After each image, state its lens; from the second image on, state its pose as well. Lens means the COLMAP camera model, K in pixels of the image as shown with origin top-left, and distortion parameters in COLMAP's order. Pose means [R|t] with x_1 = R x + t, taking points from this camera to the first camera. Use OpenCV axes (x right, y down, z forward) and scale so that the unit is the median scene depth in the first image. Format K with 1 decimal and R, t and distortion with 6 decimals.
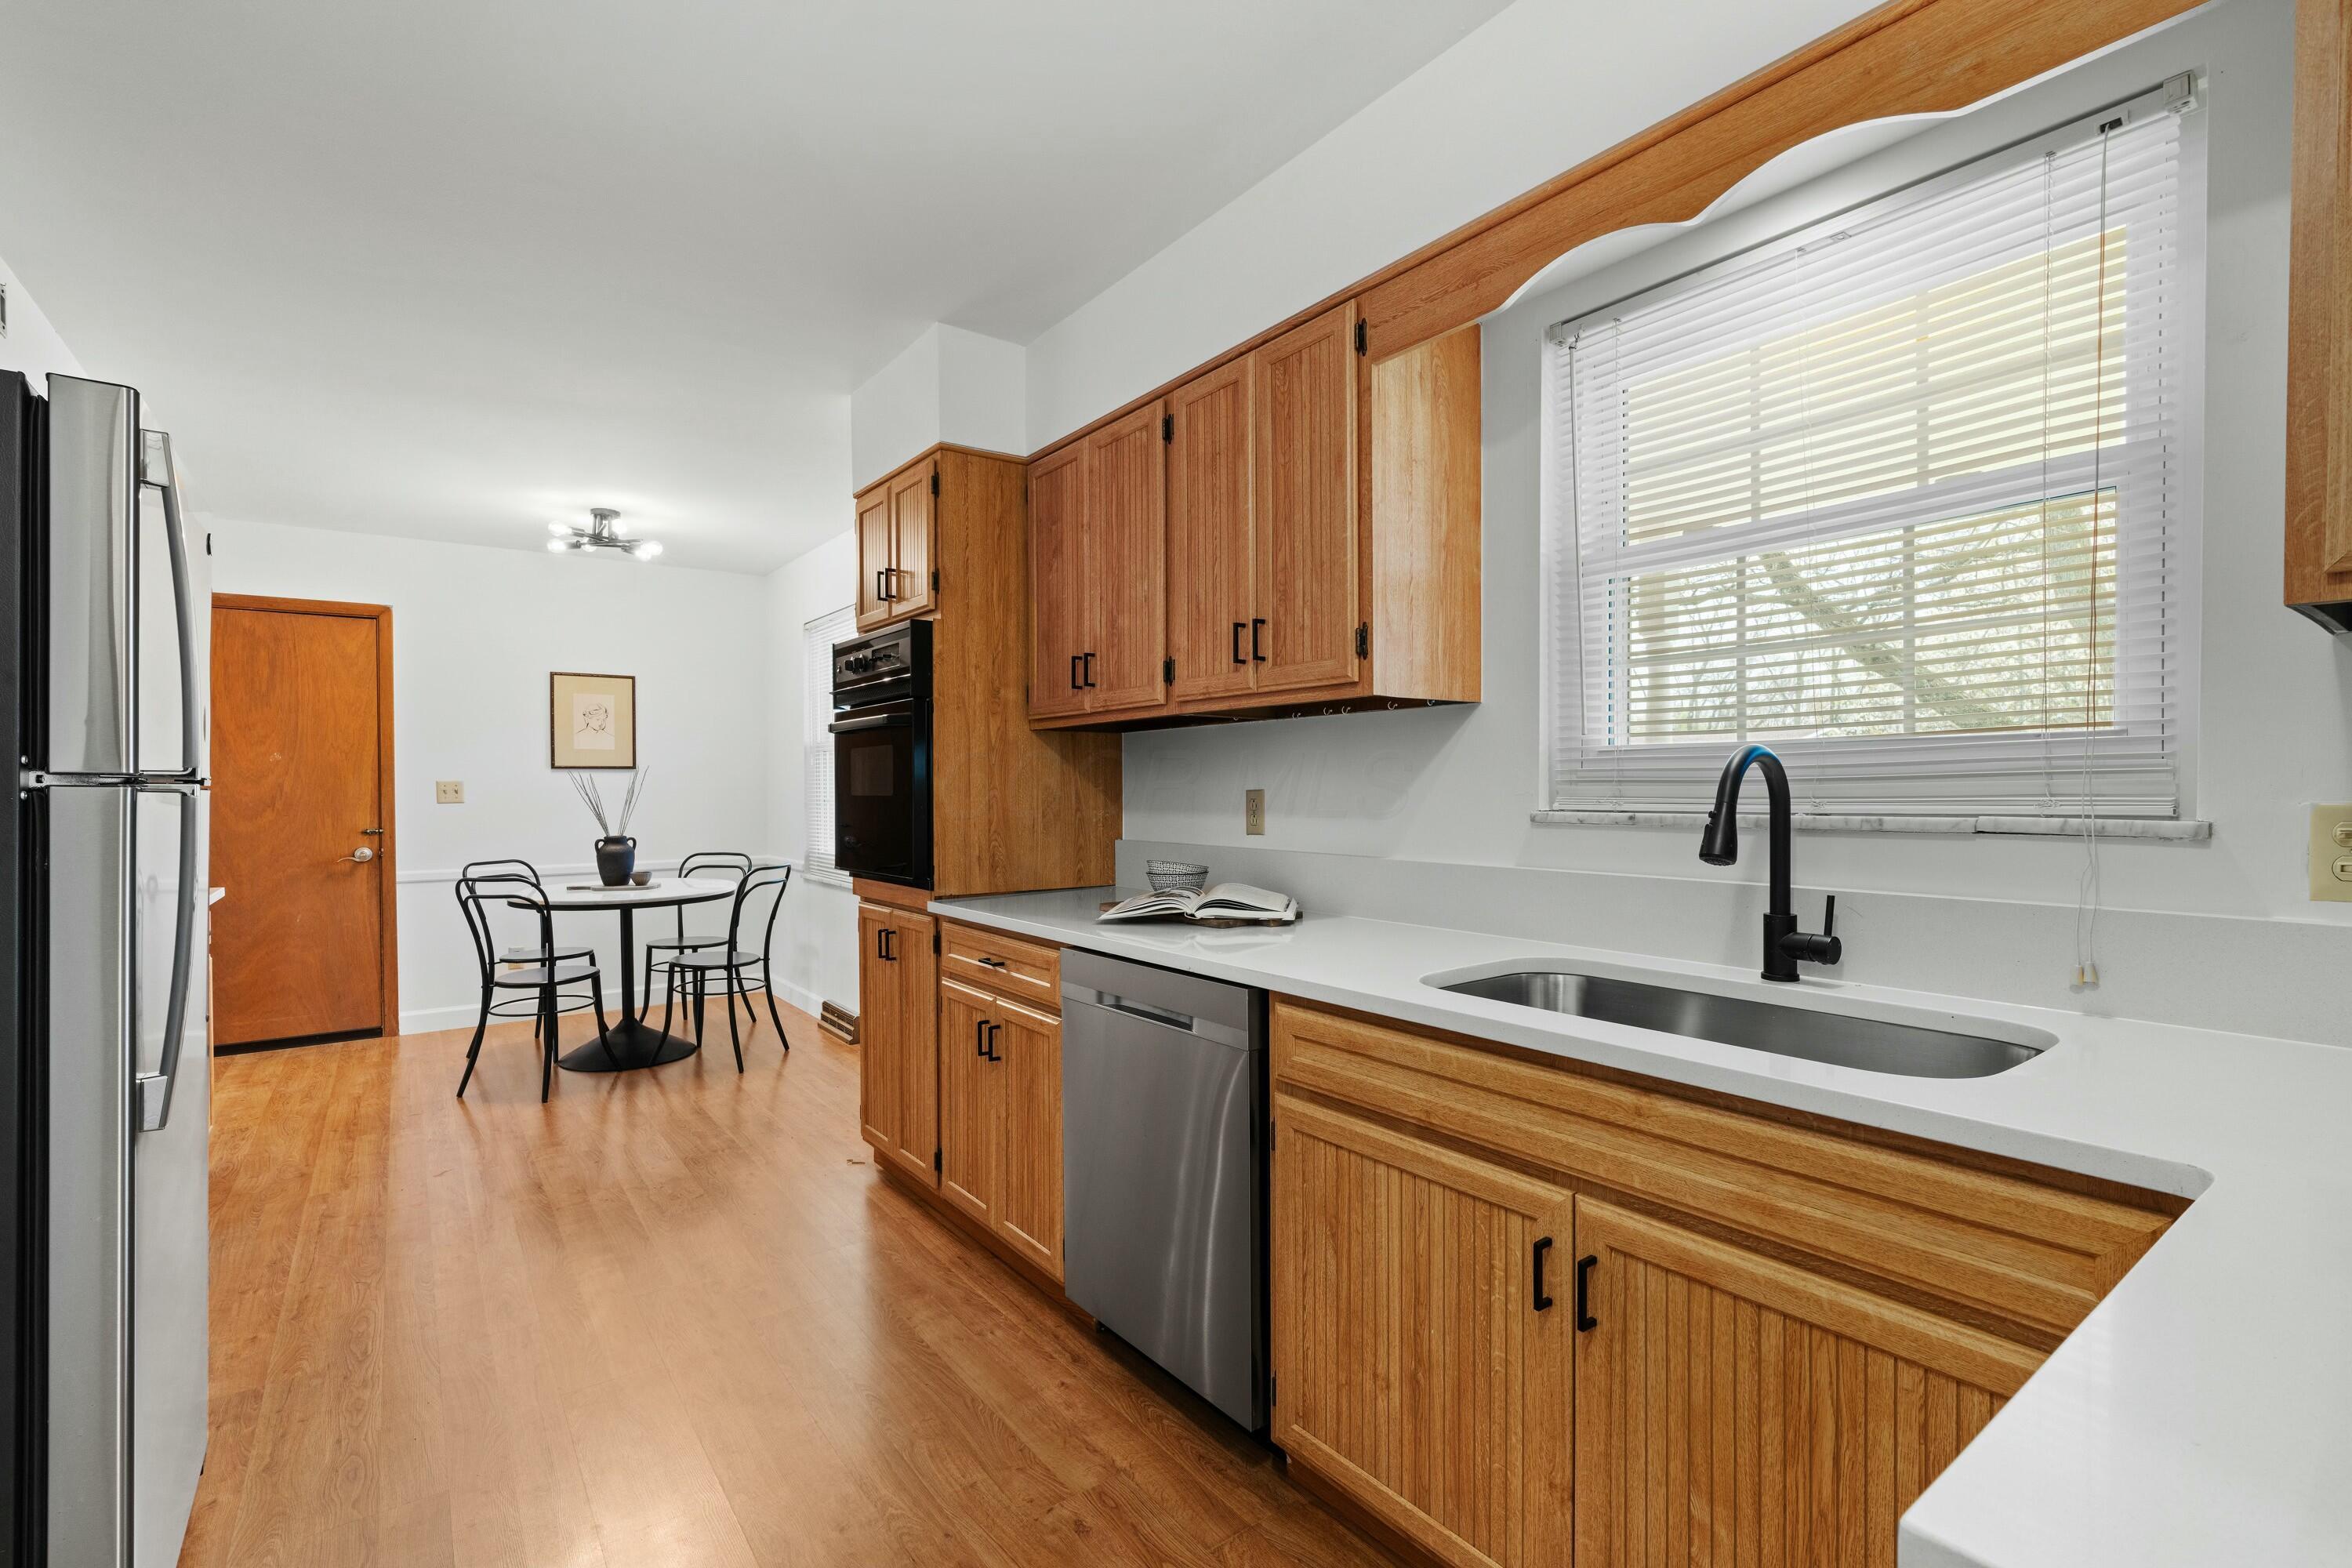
lens RADIAL K [[1059.8, 0, 1166.3], [0, 1059.8, 798.3], [0, 0, 1]] dist [-0.007928, 0.005227]
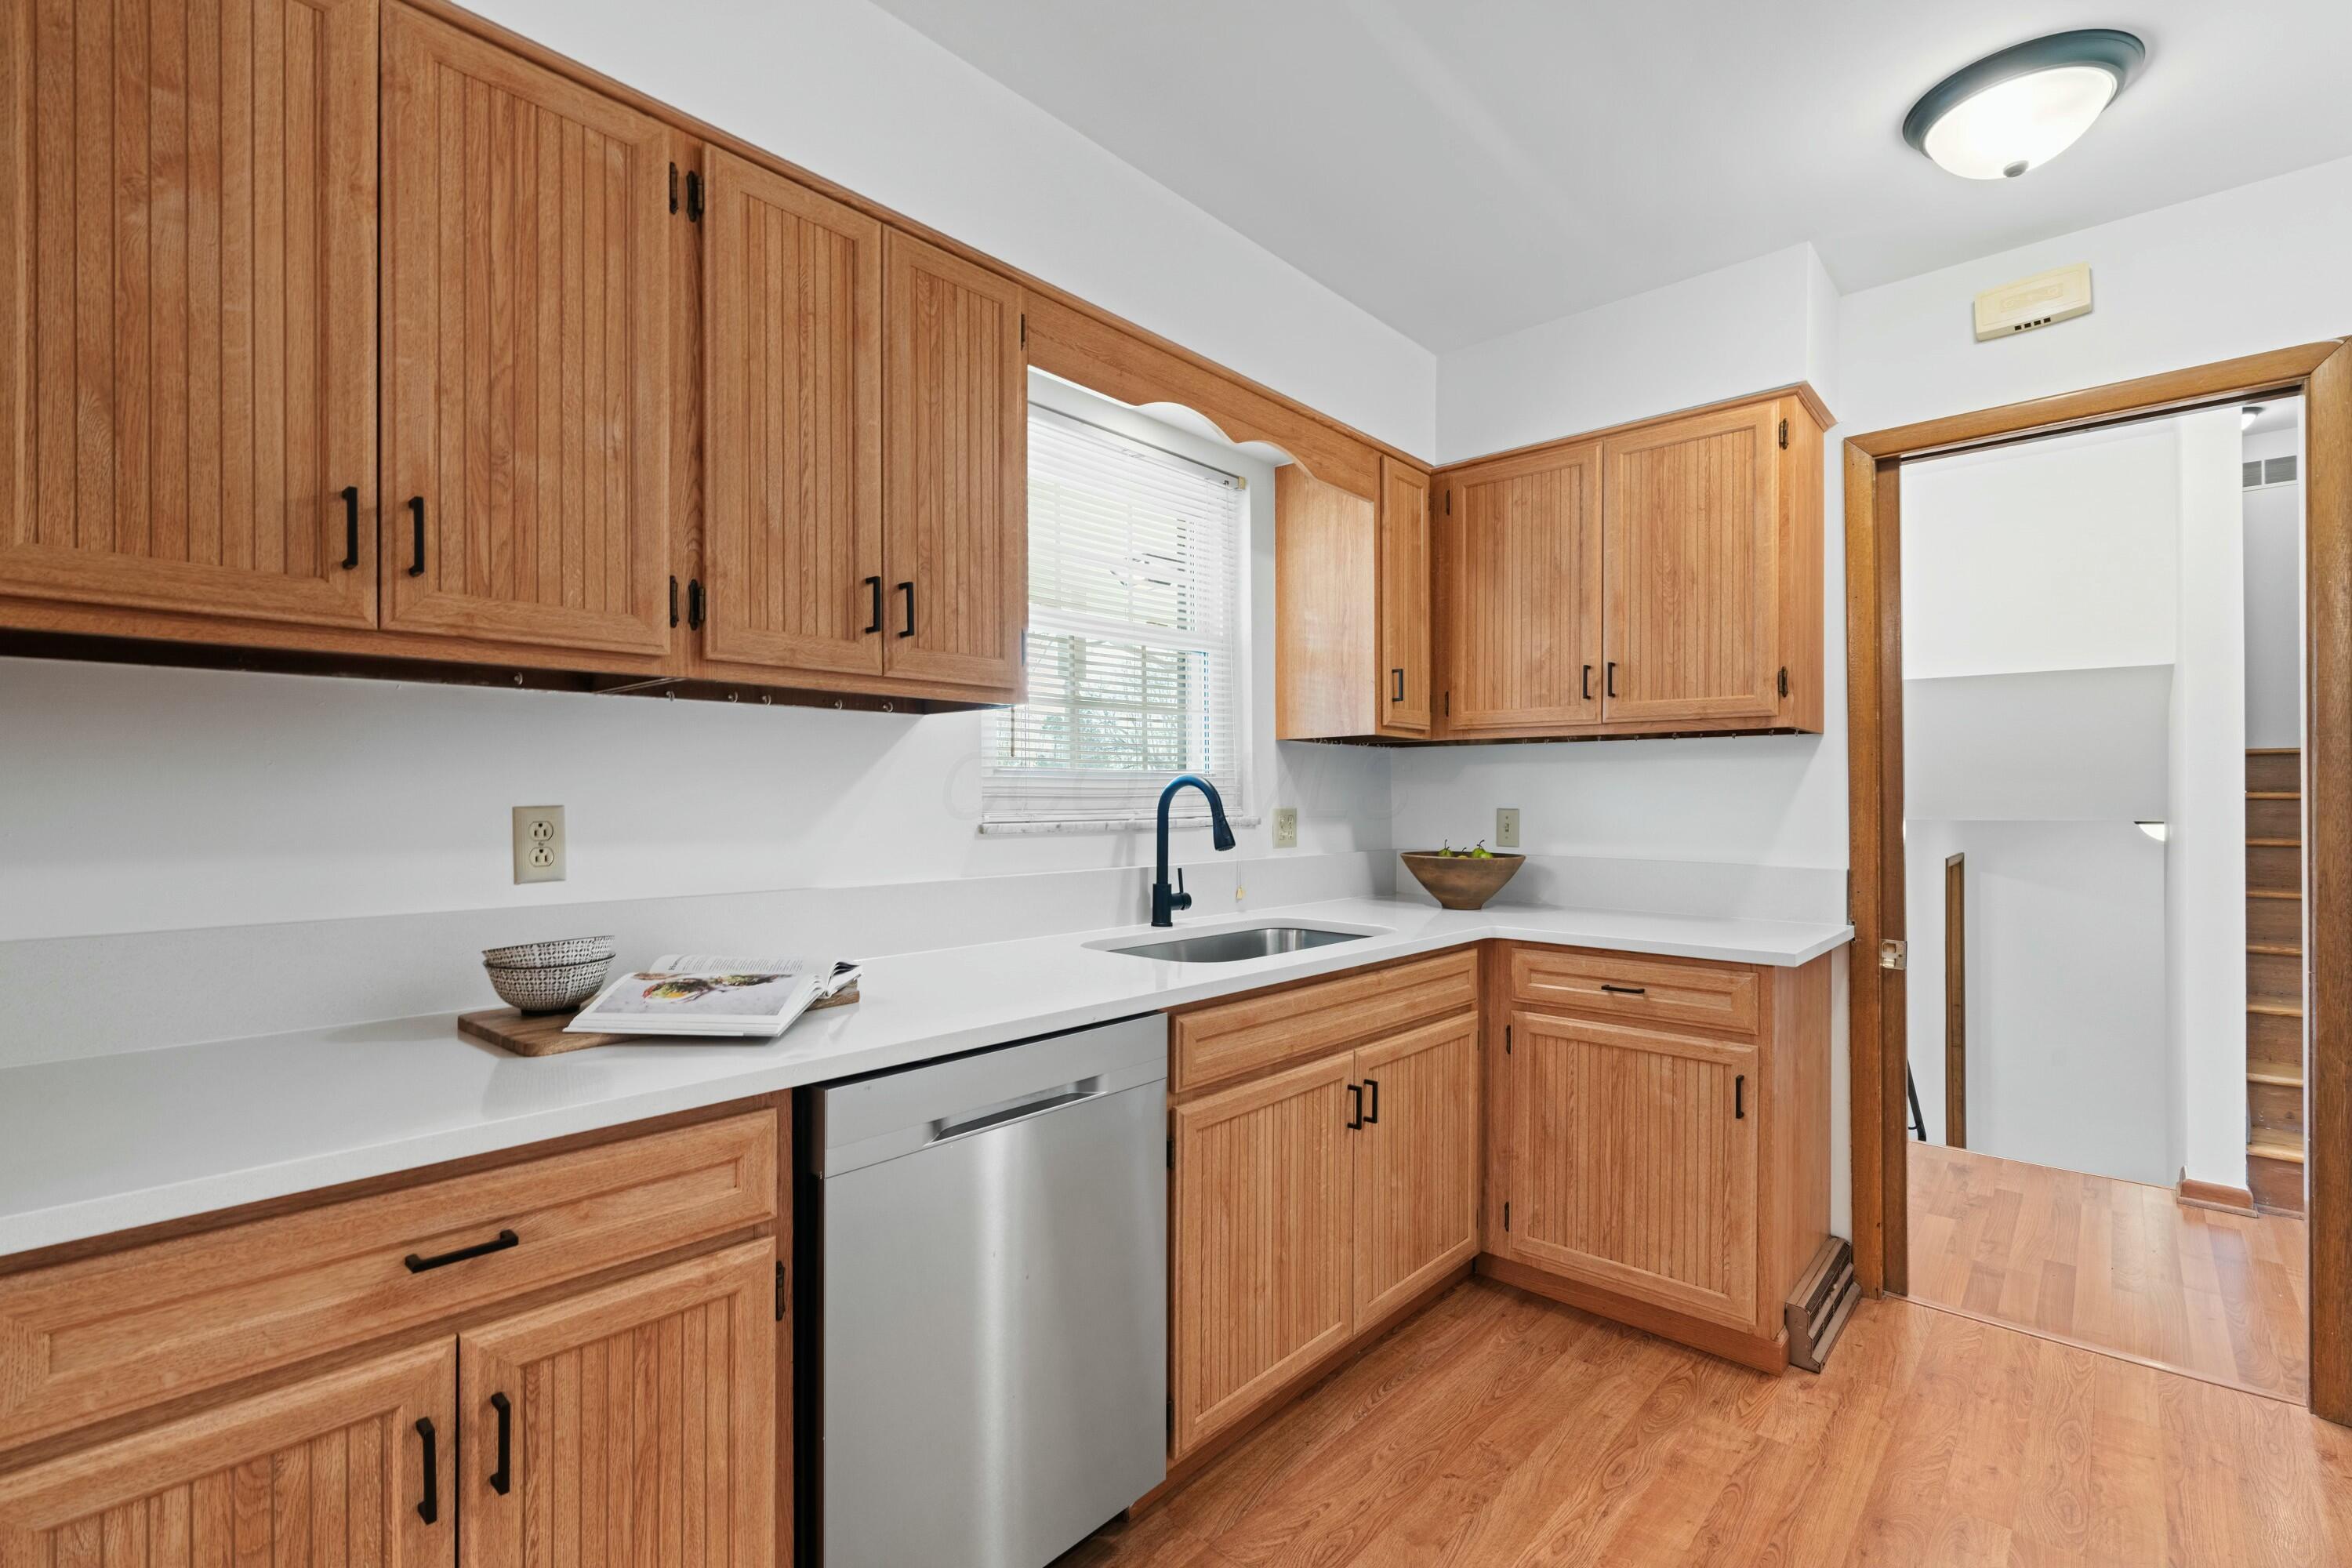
lens RADIAL K [[1059.8, 0, 1166.3], [0, 1059.8, 798.3], [0, 0, 1]] dist [-0.007928, 0.005227]
pose [[-0.199041, 0.007270, 0.979964, -0.691728], [0.014105, 0.999890, -0.004553, -0.006531], [-0.979890, 0.012916, -0.199122, 0.954517]]
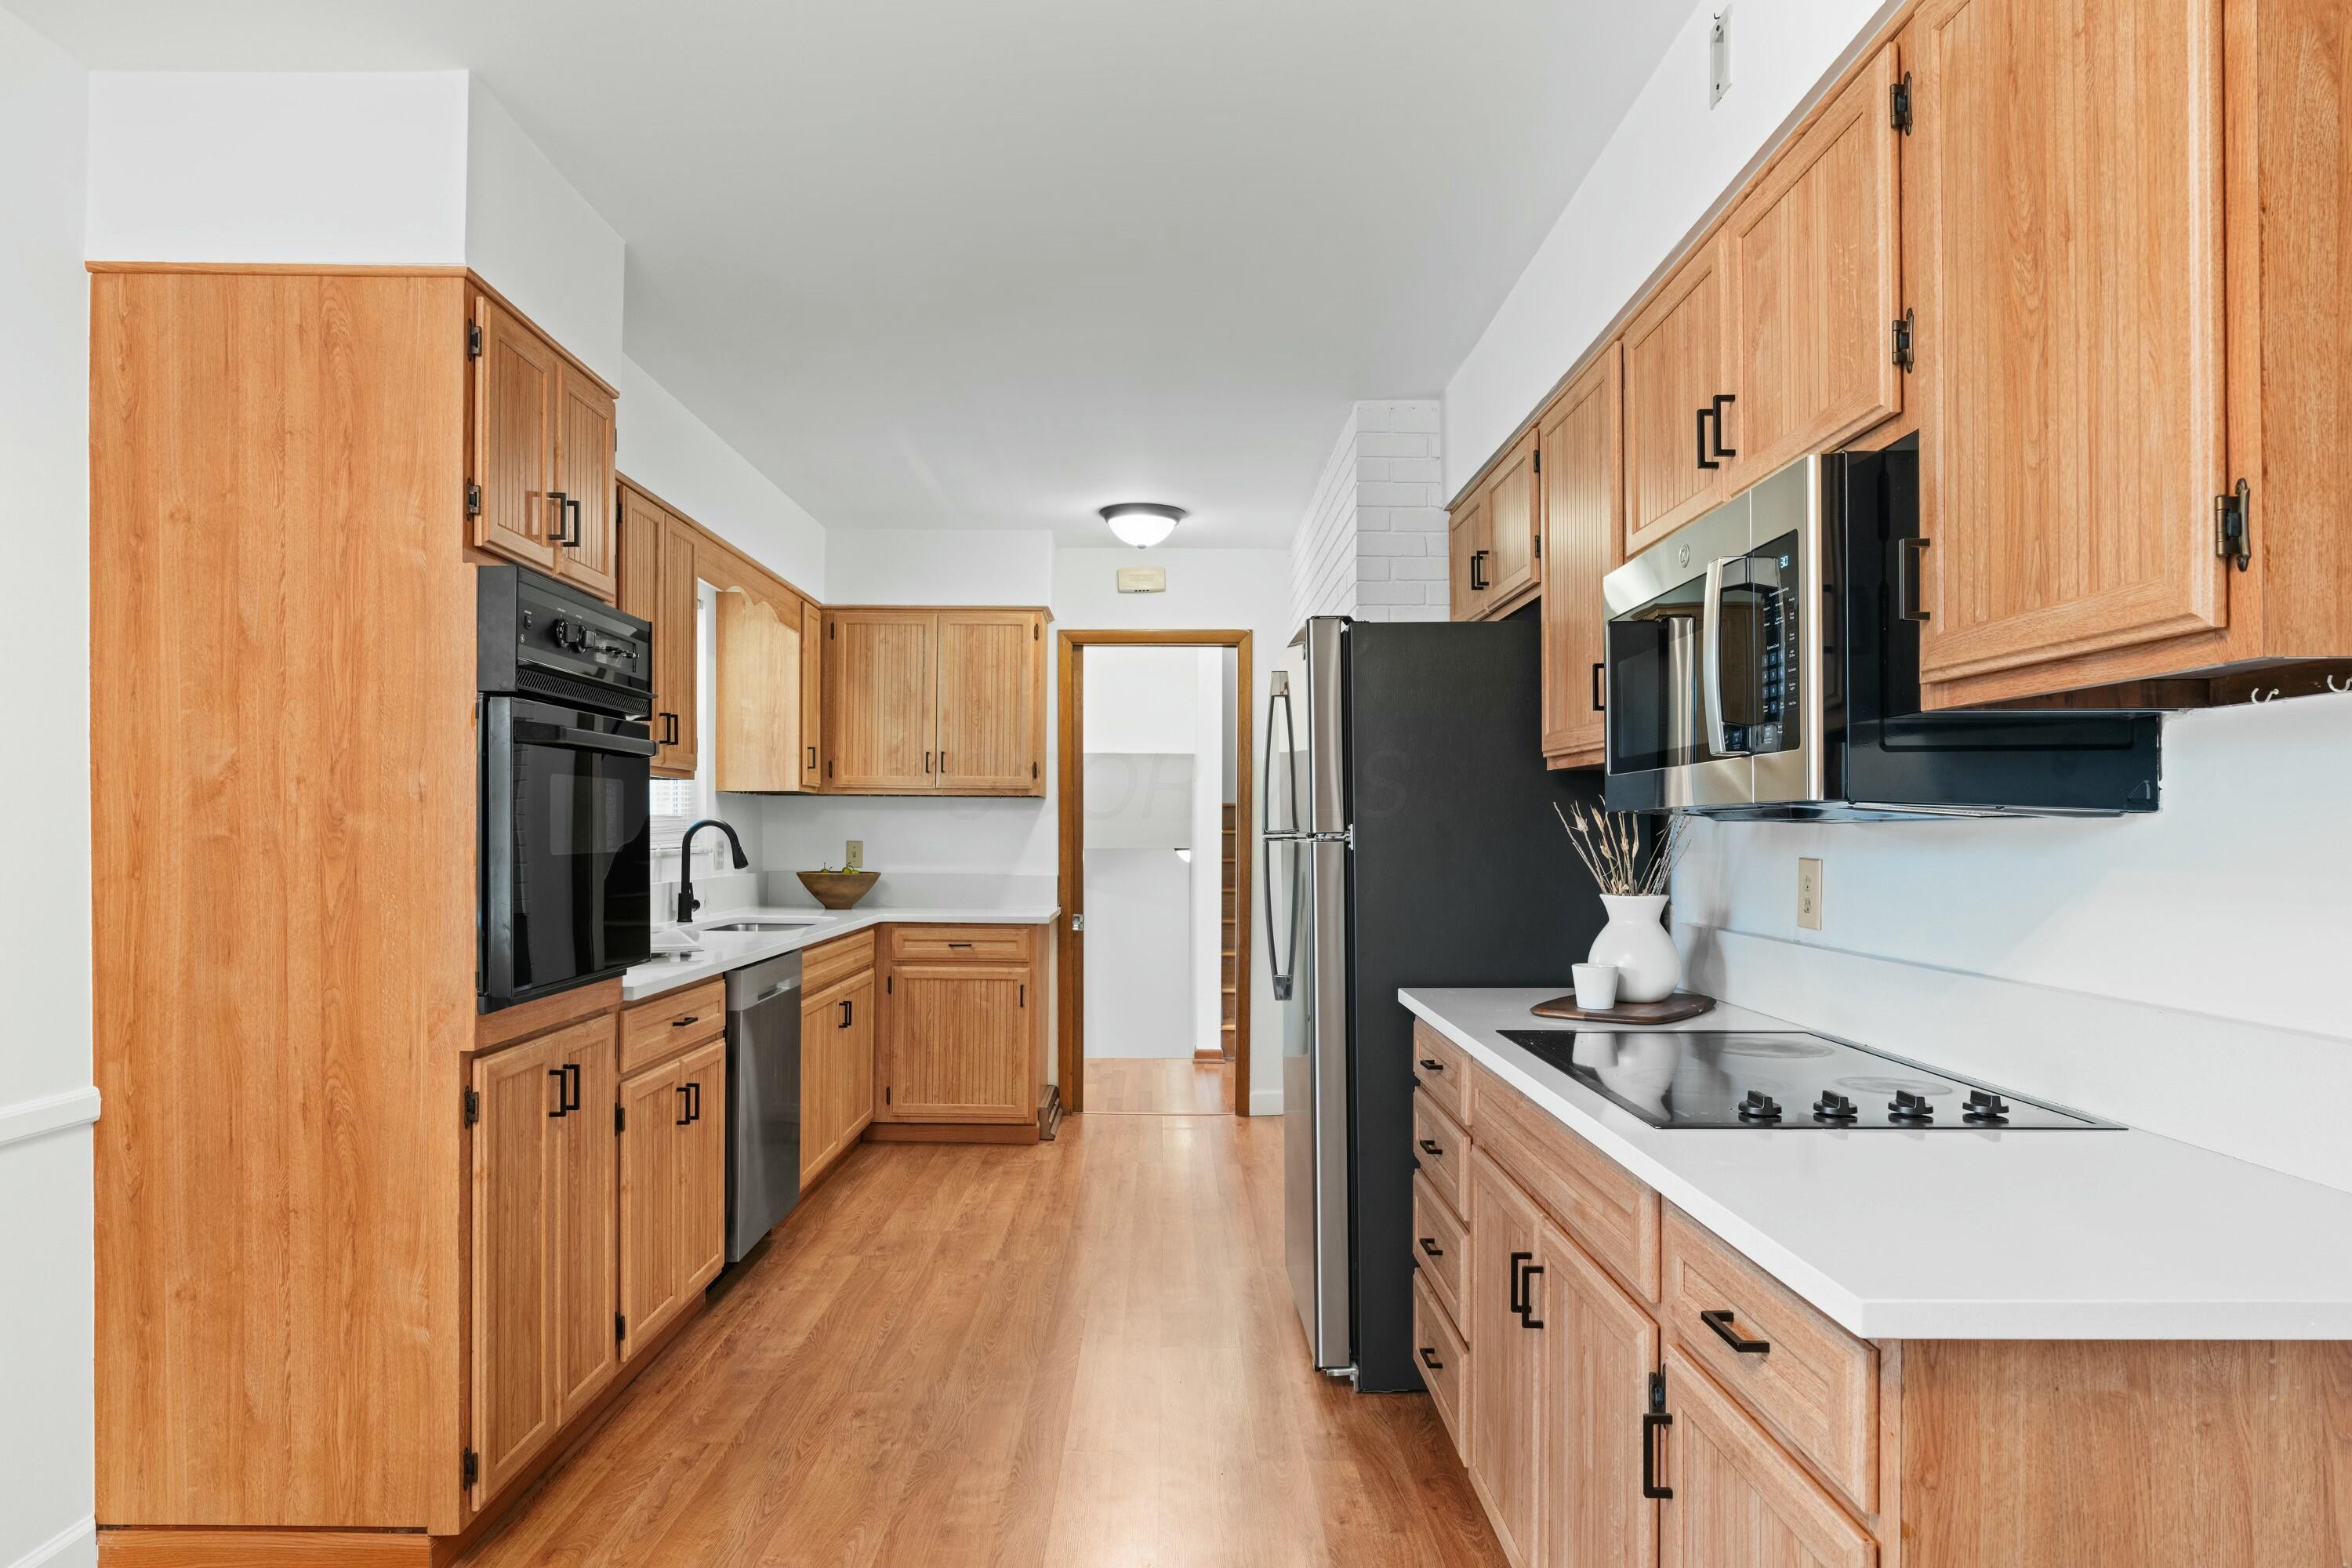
lens RADIAL K [[1373.0, 0, 1164.4], [0, 1373.0, 823.1], [0, 0, 1]] dist [-0.000818, 0.001876]
pose [[-0.806809, 0.004255, 0.590796, -1.443072], [0.006170, 0.999980, 0.001225, -0.026684], [-0.590779, 0.004633, -0.806820, 2.018691]]
